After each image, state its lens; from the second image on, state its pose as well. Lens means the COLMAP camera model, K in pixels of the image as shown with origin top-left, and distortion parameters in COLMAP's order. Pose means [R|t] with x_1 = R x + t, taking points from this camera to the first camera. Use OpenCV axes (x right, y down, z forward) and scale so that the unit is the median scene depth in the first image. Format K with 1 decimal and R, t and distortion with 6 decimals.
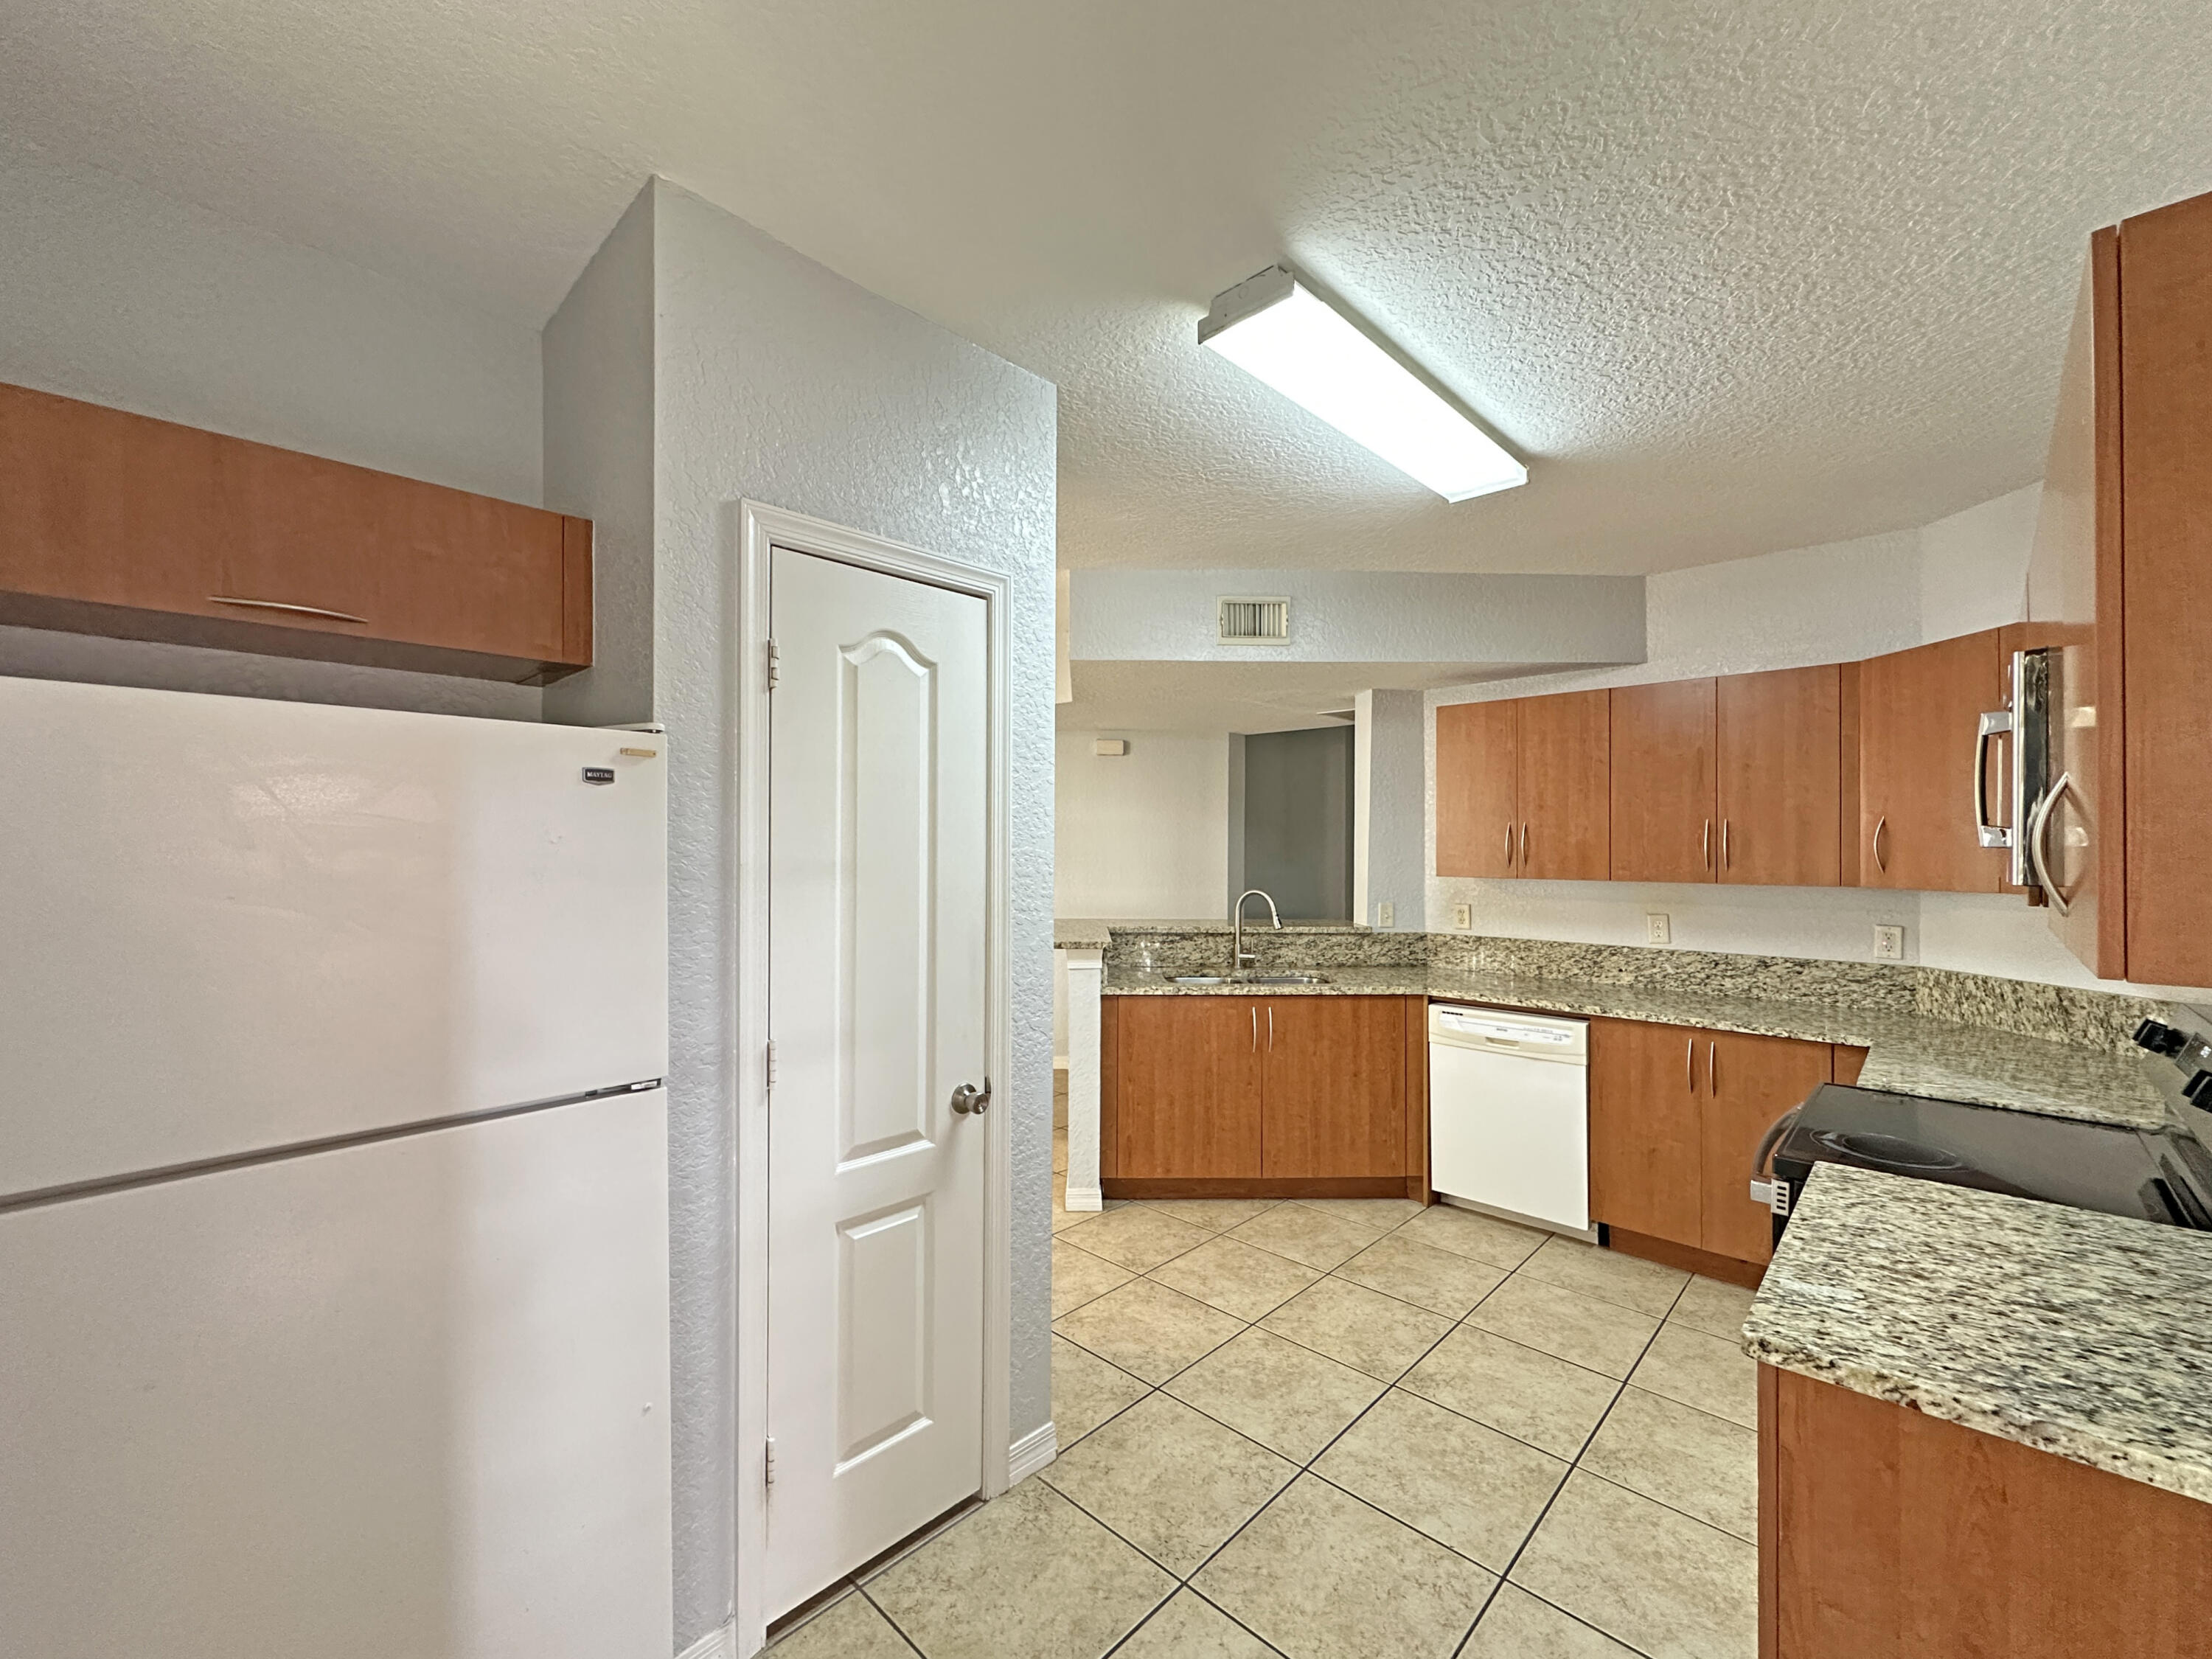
lens RADIAL K [[898.5, 0, 1107.0], [0, 898.5, 843.6], [0, 0, 1]] dist [-0.001702, 0.000508]
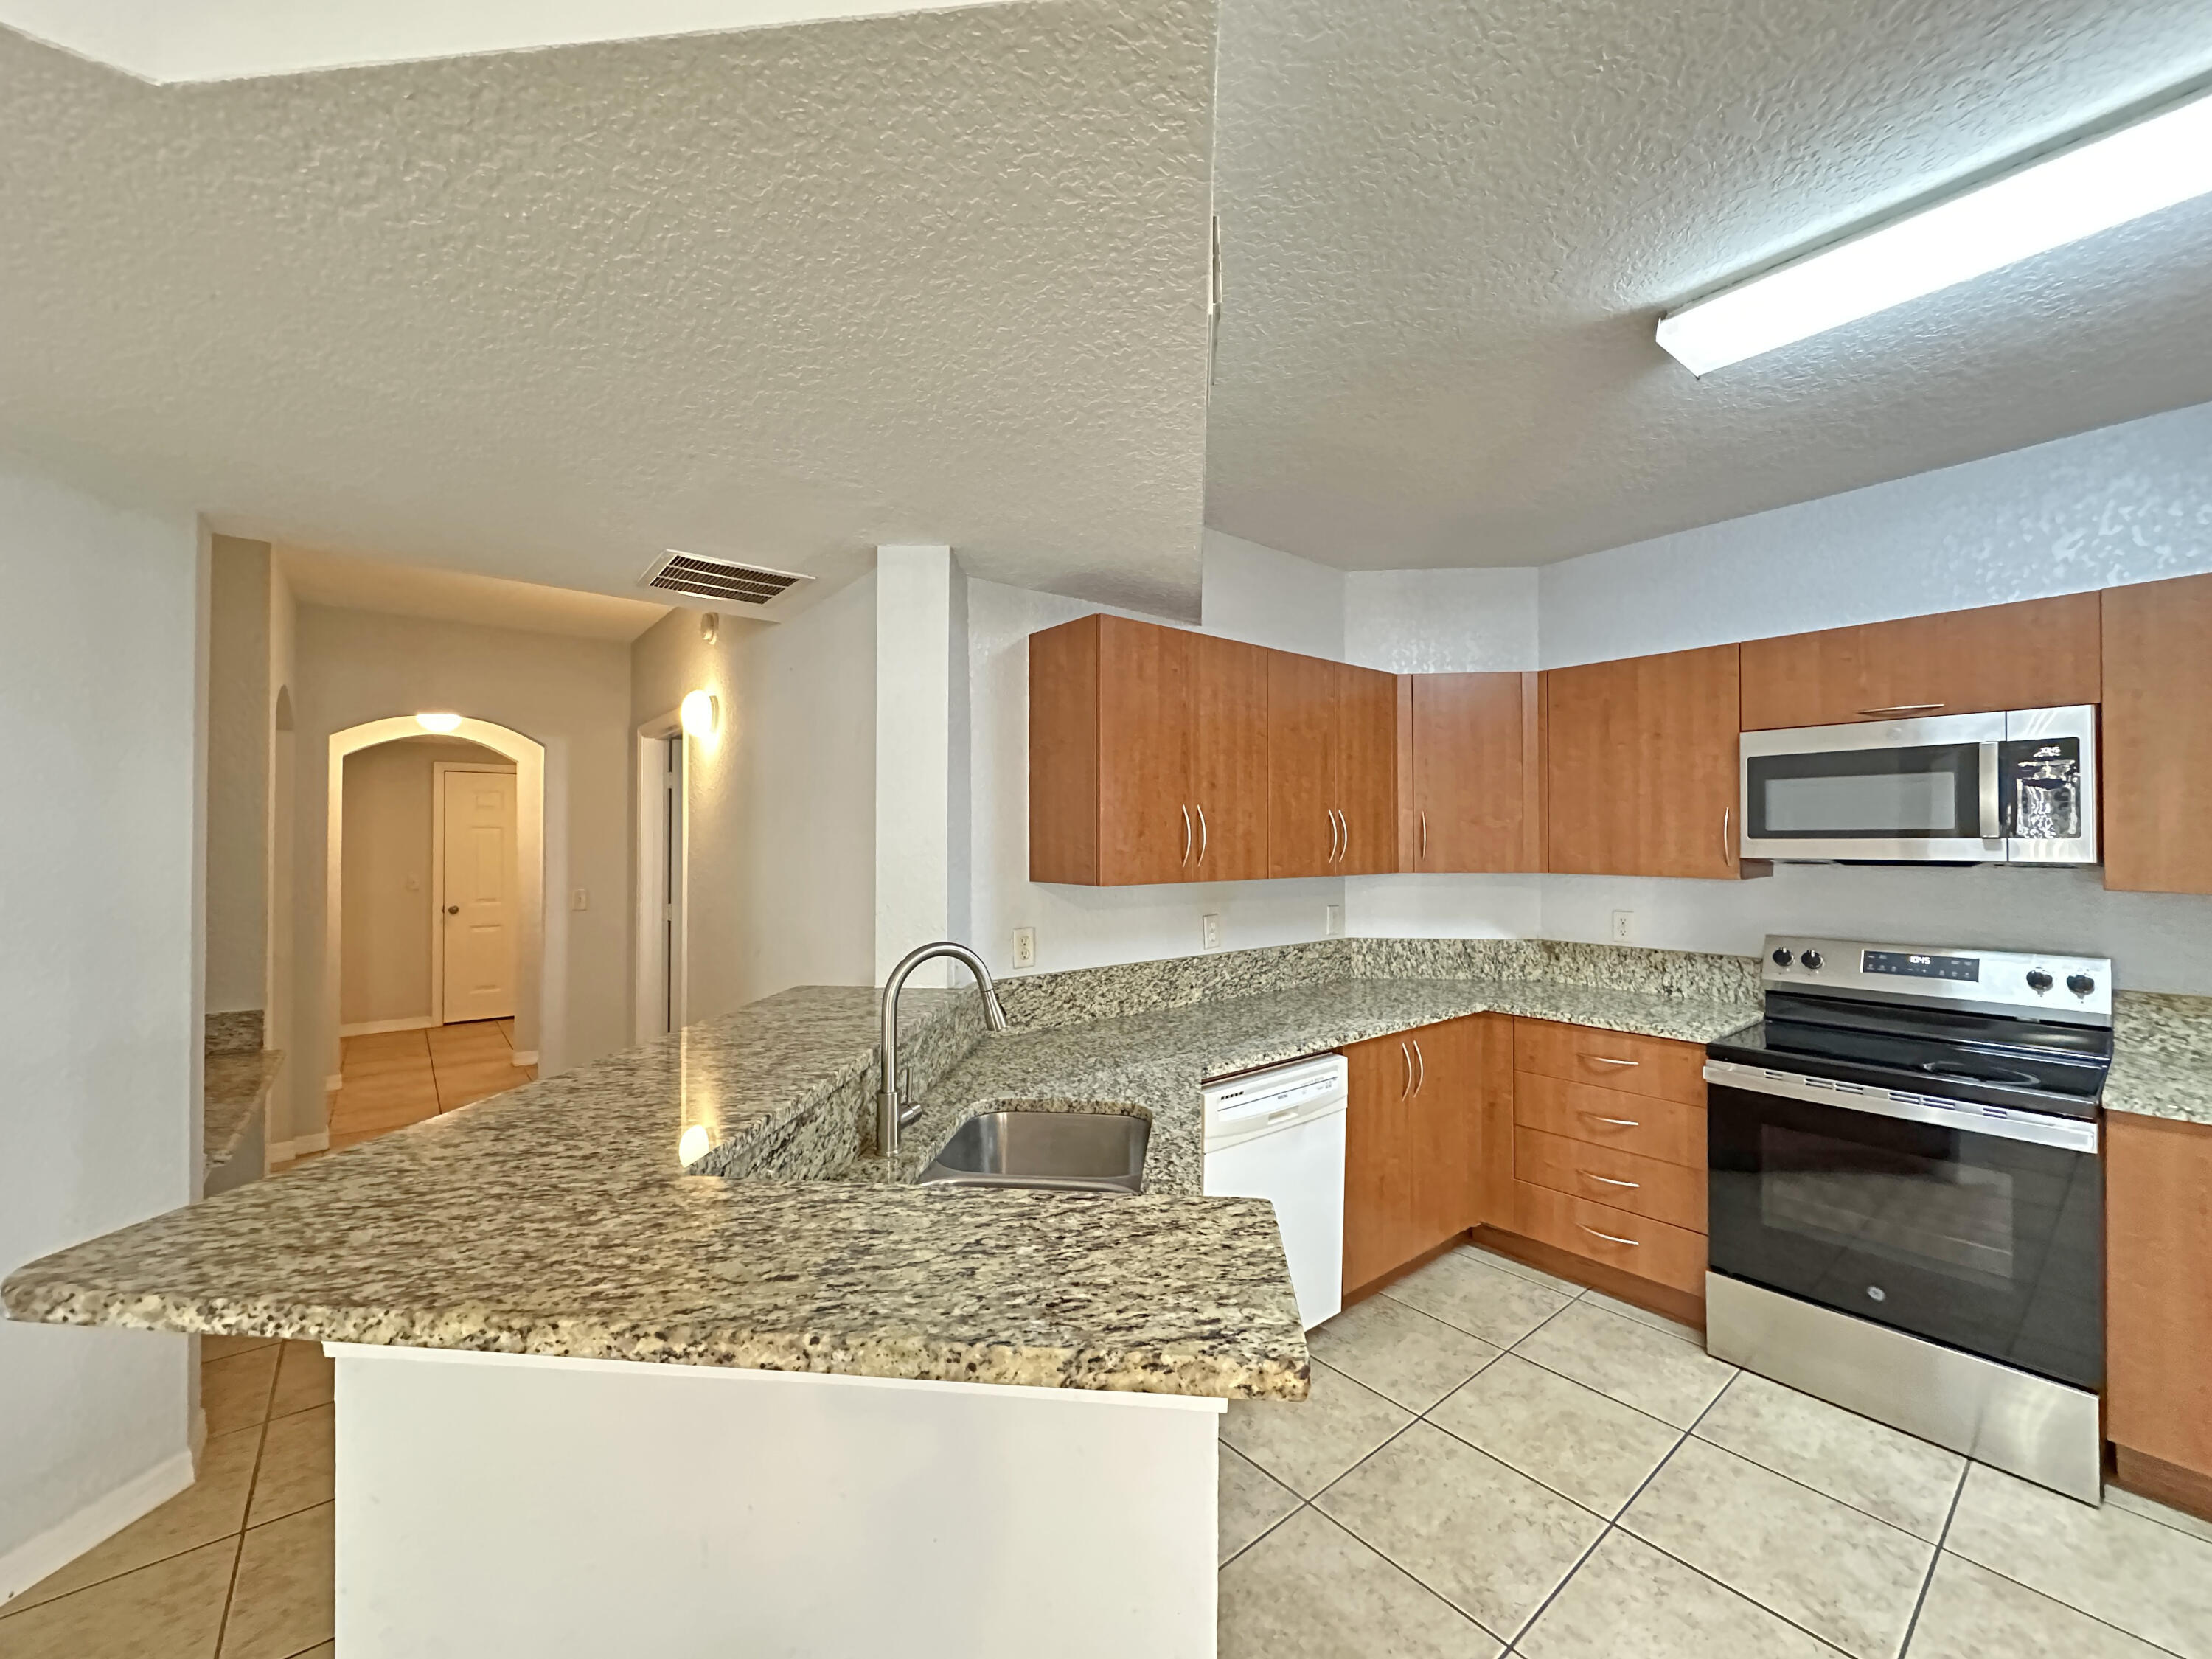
lens RADIAL K [[881.0, 0, 1106.0], [0, 881.0, 829.5], [0, 0, 1]] dist [-0.002611, 0.000749]
pose [[0.125267, 0.008980, 0.992082, -0.284847], [-0.002314, 0.999959, -0.008759, 0.003268], [-0.992120, -0.001198, 0.125283, 1.114491]]
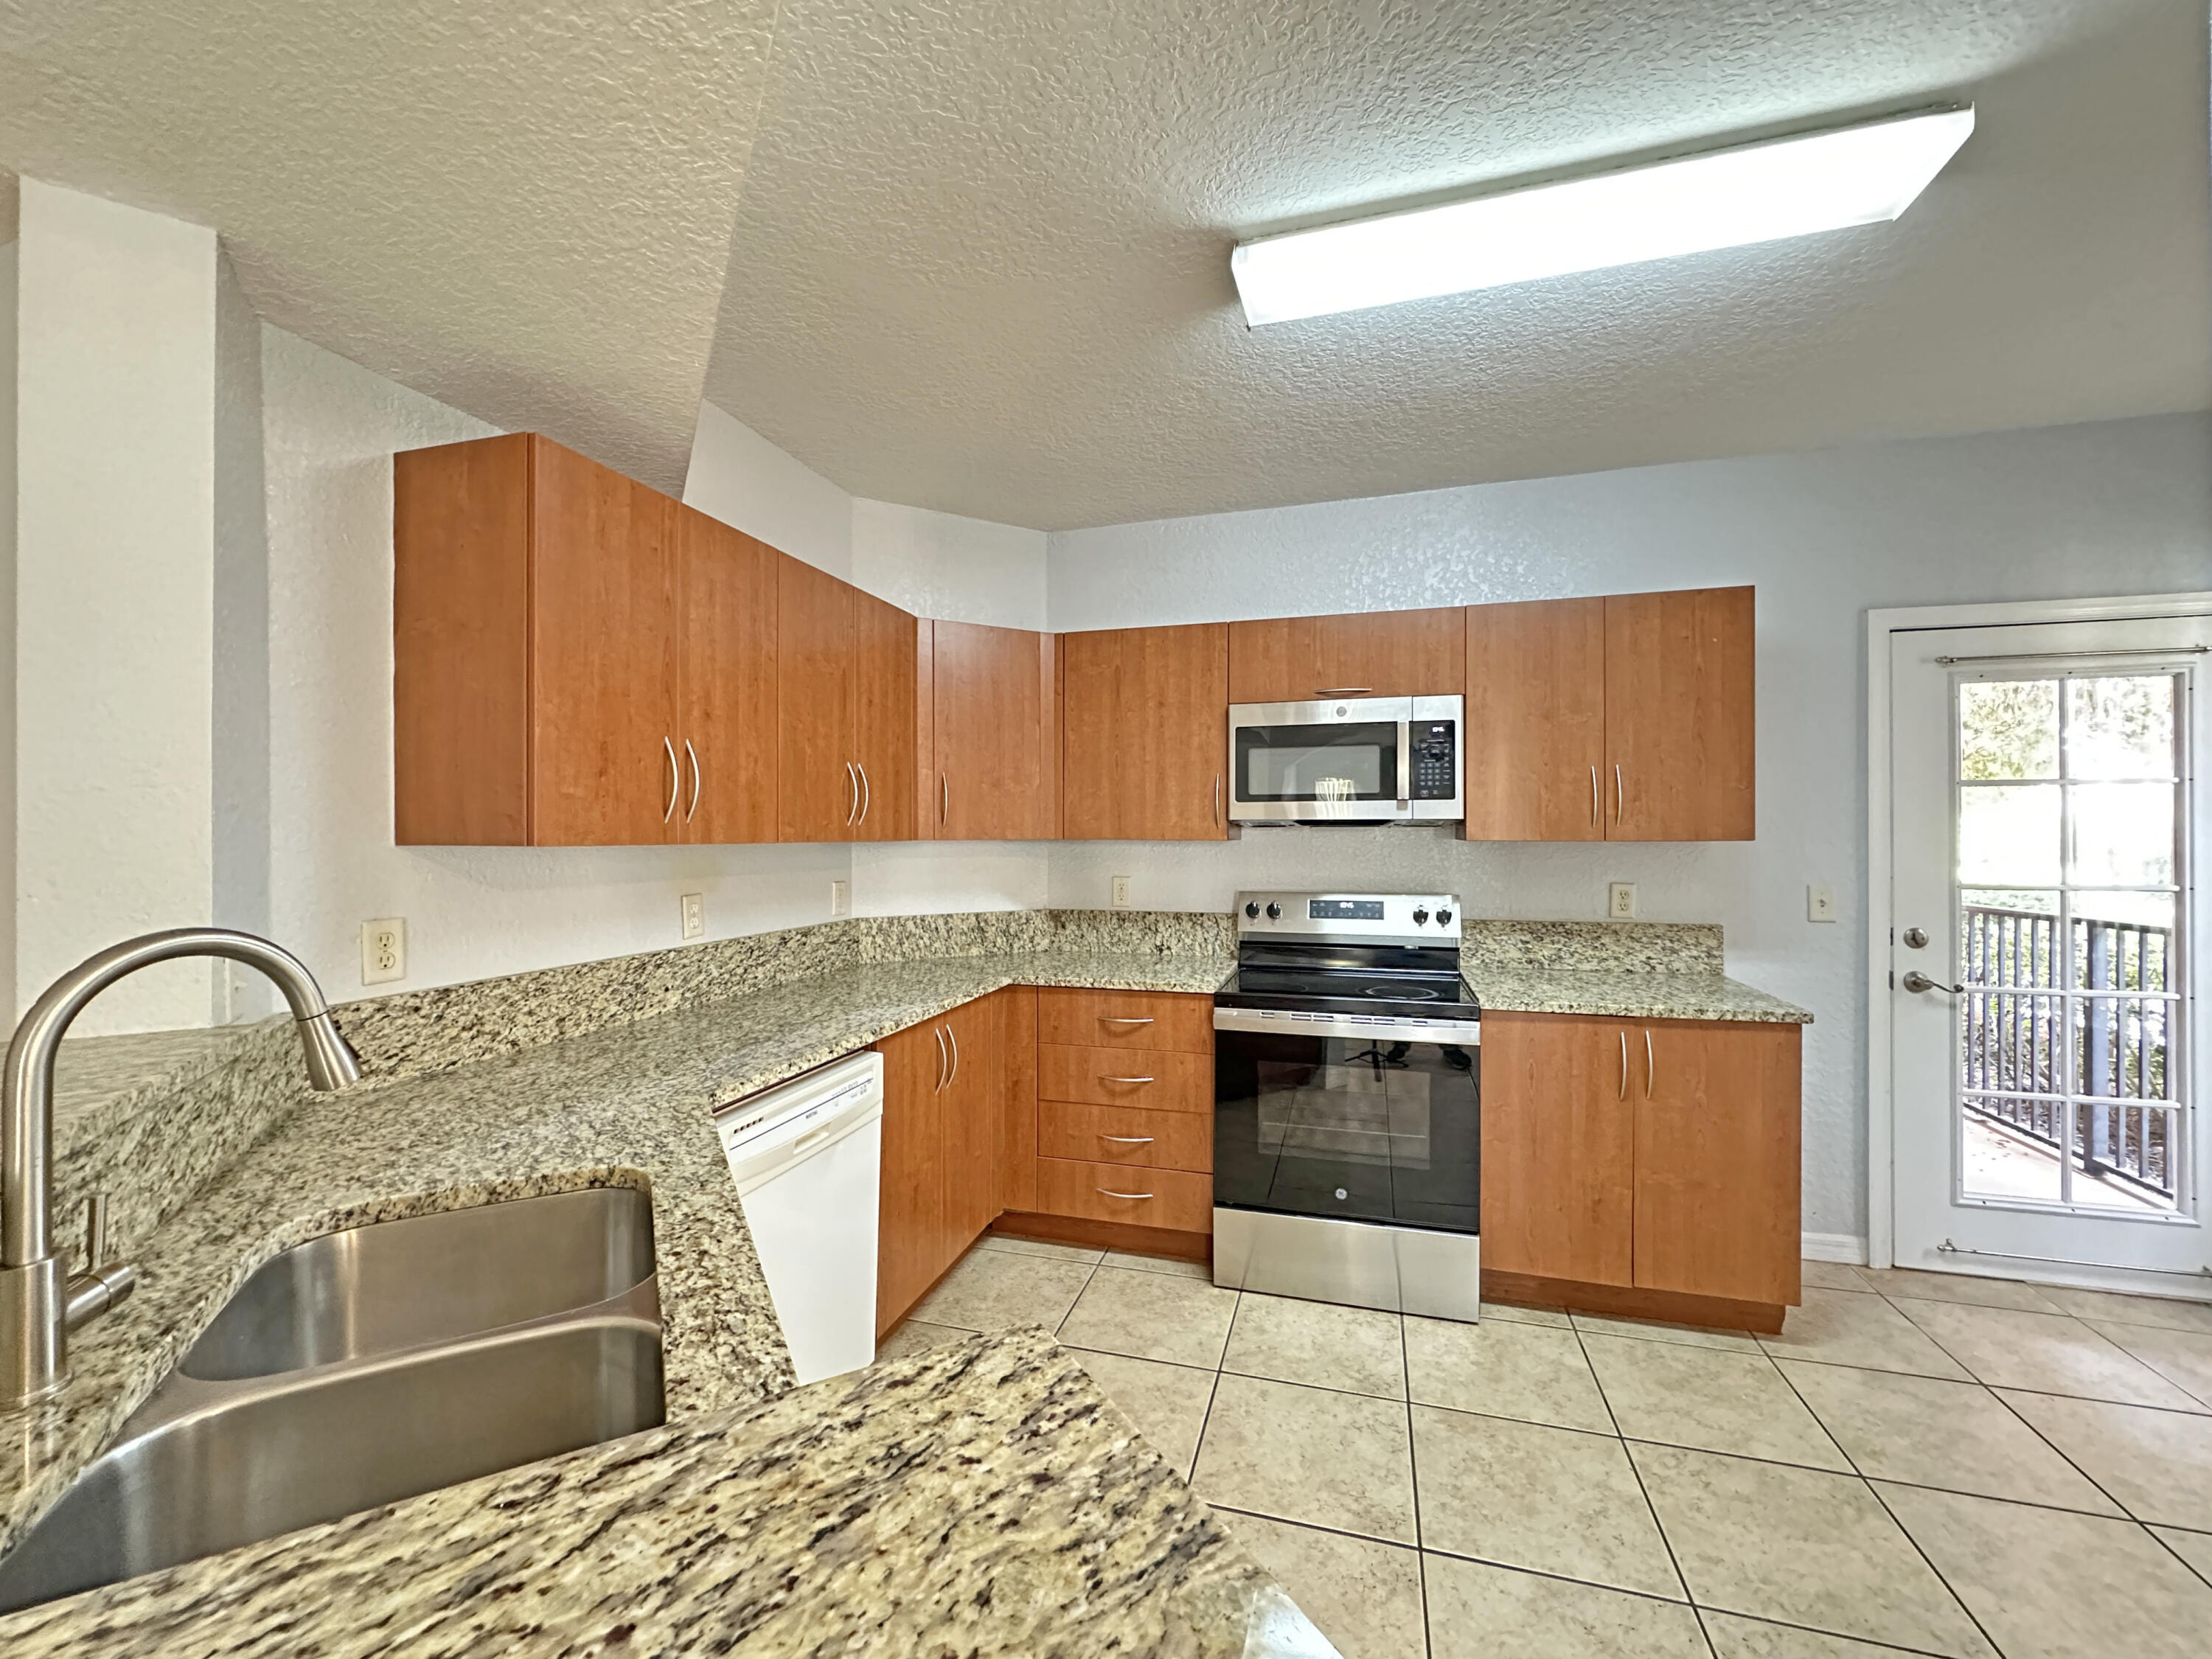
lens RADIAL K [[889.6, 0, 1104.3], [0, 889.6, 834.0], [0, 0, 1]] dist [-0.003261, 0.000557]
pose [[-0.459761, -0.001205, 0.888042, -0.136151], [-0.003156, 0.999995, -0.000277, 0.036539], [-0.888037, -0.002930, -0.459763, 1.157394]]
